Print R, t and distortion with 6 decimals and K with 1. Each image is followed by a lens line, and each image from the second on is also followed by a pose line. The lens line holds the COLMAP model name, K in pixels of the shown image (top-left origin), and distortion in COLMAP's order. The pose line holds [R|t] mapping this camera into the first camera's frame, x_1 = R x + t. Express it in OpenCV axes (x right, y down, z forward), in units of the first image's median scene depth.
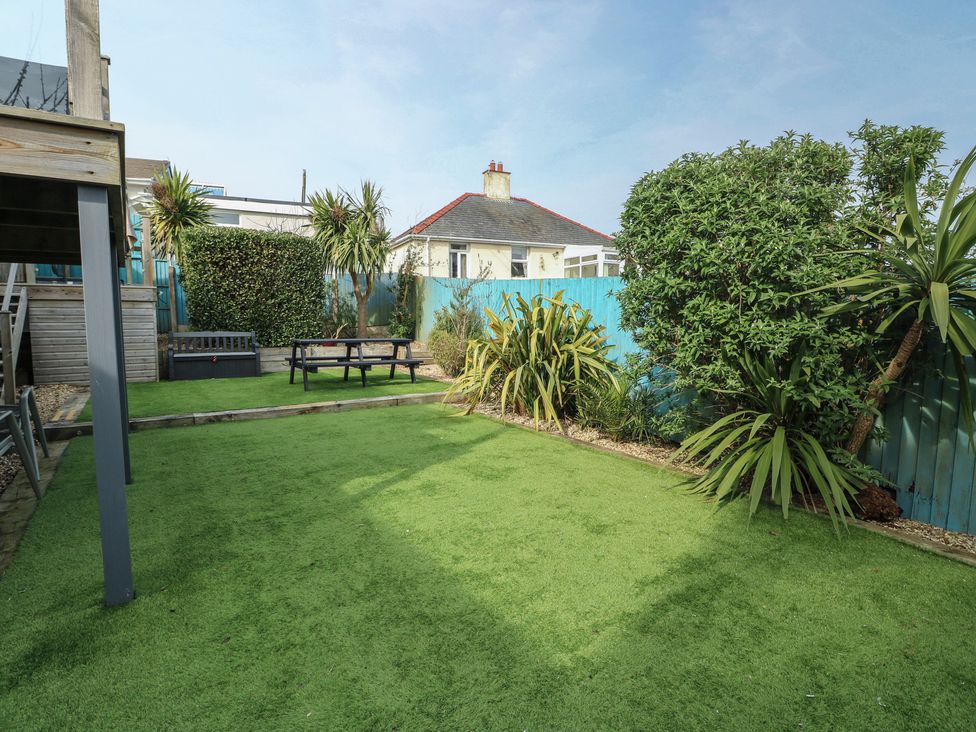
lens RADIAL K [[508.2, 0, 486.5], [0, 508.2, 361.6], [0, 0, 1]] dist [-0.008742, -0.008978]
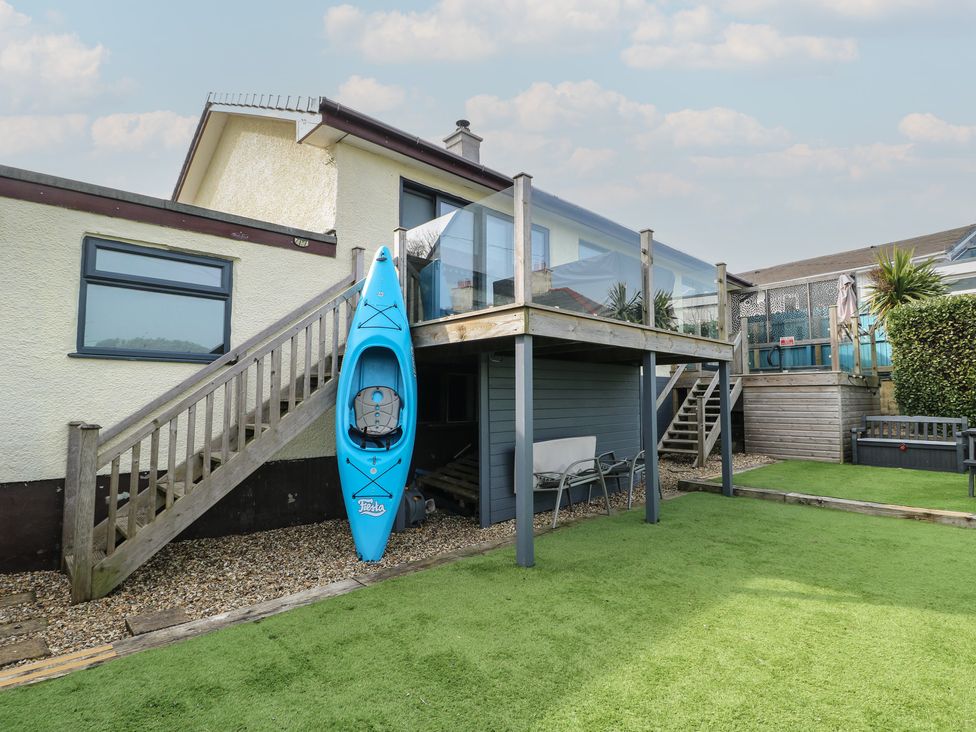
lens RADIAL K [[508.2, 0, 490.8], [0, 508.2, 364.6], [0, 0, 1]] dist [-0.008742, -0.008978]
pose [[0.145847, -0.070377, -0.986801, 0.229464], [-0.083448, 0.993037, -0.083155, -0.012816], [0.985781, 0.094475, 0.138959, 0.126906]]
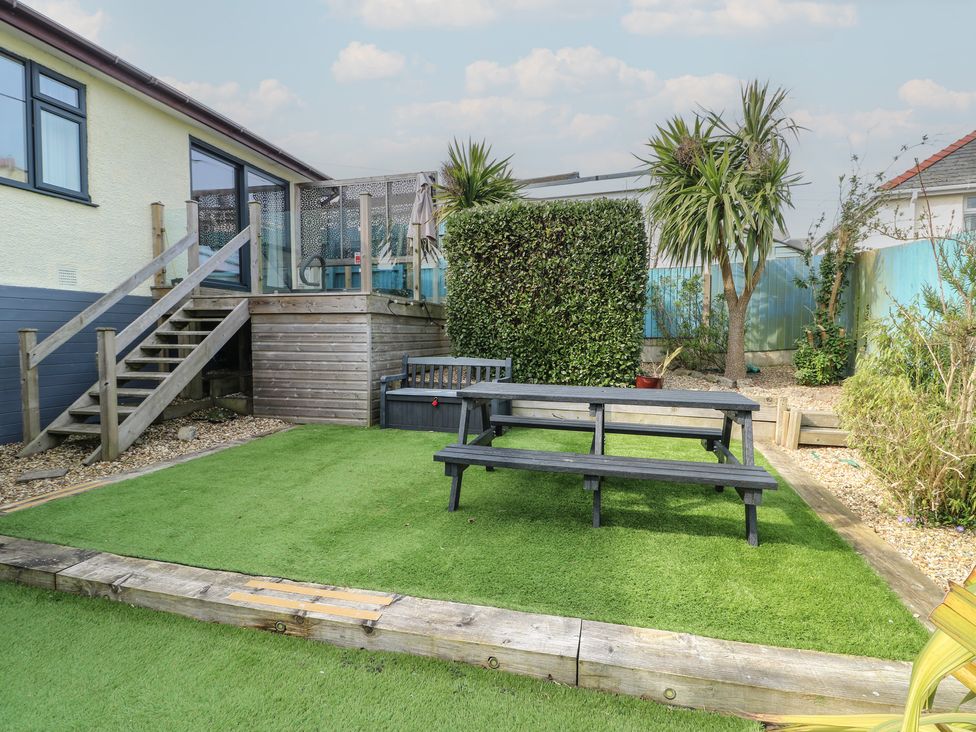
lens RADIAL K [[508.2, 0, 486.0], [0, 508.2, 365.8], [0, 0, 1]] dist [-0.008742, -0.008978]
pose [[0.664751, 0.048020, -0.745520, -0.016587], [-0.064996, 0.997866, 0.006320, -0.053101], [0.744232, 0.044254, 0.666453, 0.566549]]
